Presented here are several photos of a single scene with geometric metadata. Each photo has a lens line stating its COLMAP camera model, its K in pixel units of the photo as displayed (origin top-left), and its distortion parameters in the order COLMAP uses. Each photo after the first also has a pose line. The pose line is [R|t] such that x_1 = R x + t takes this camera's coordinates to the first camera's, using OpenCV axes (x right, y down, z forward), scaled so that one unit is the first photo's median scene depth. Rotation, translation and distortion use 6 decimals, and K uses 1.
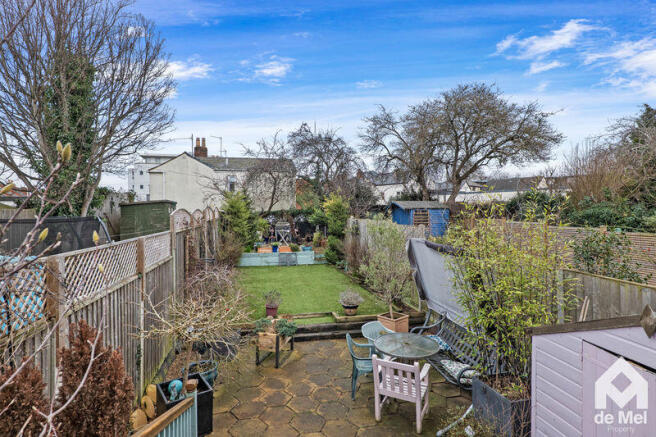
lens RADIAL K [[341.7, 0, 328.9], [0, 341.7, 217.2], [0, 0, 1]] dist [0.002061, 0.000157]
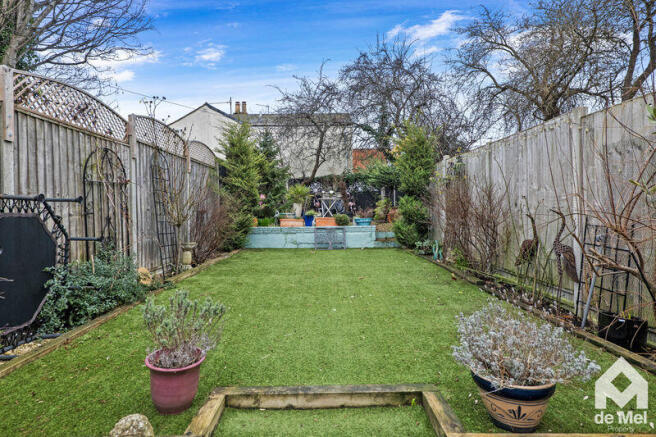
lens RADIAL K [[341.7, 0, 328.1], [0, 341.7, 215.7], [0, 0, 1]] dist [0.002061, 0.000157]
pose [[0.979388, -0.005057, -0.201923, -0.004055], [0.004697, 0.999986, -0.002263, 0.076047], [0.201932, 0.001268, 0.979399, 0.377741]]
